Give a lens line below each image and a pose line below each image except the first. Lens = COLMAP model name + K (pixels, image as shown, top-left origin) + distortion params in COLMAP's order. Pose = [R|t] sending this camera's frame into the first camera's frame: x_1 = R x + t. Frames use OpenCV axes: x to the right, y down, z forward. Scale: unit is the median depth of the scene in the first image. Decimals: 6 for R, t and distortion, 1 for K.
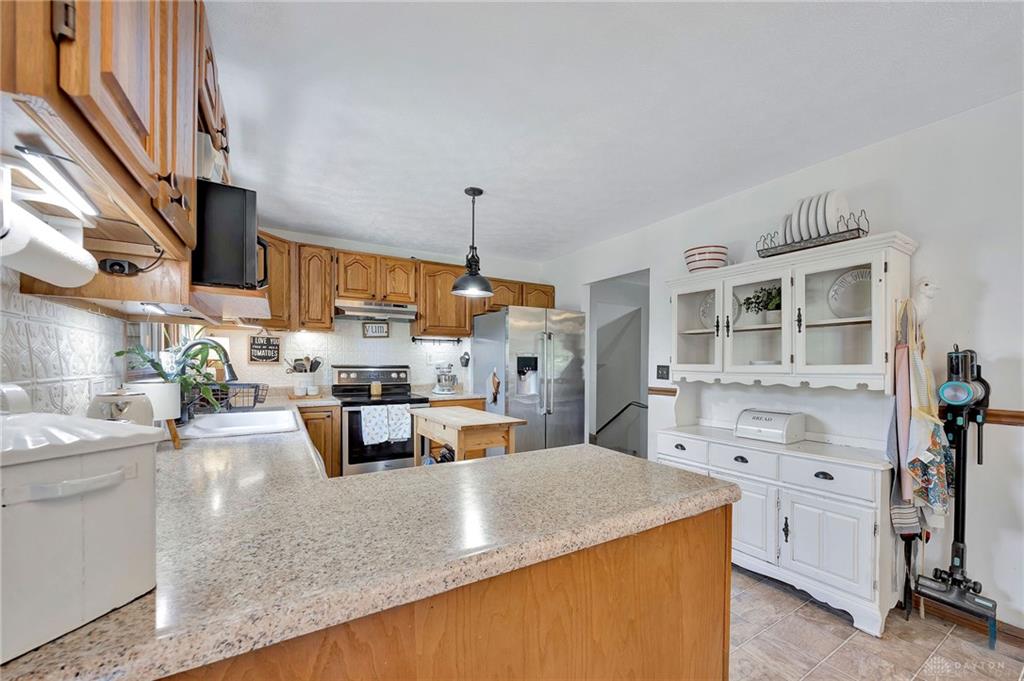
lens RADIAL K [[397.3, 0, 514.1], [0, 397.3, 362.9], [0, 0, 1]] dist [-0.001193, 0.000268]
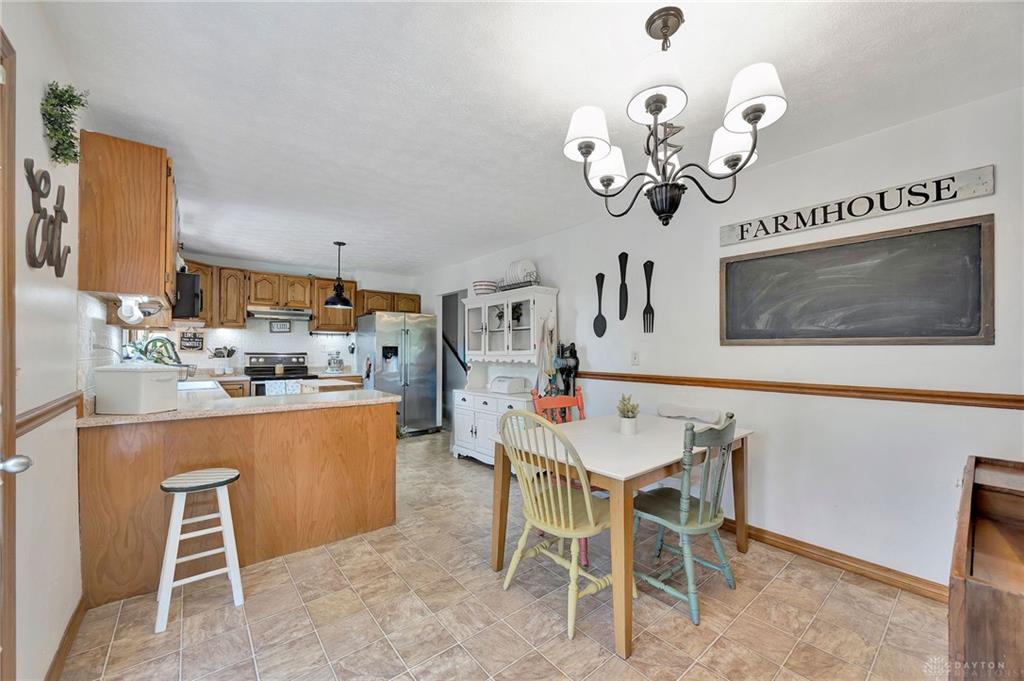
lens RADIAL K [[397.3, 0, 513.8], [0, 397.3, 342.6], [0, 0, 1]] dist [-0.001193, 0.000268]
pose [[0.989674, -0.000413, 0.143338, 0.271552], [0.003605, 0.999751, -0.022008, 0.005063], [-0.143293, 0.022297, 0.989429, -0.504848]]
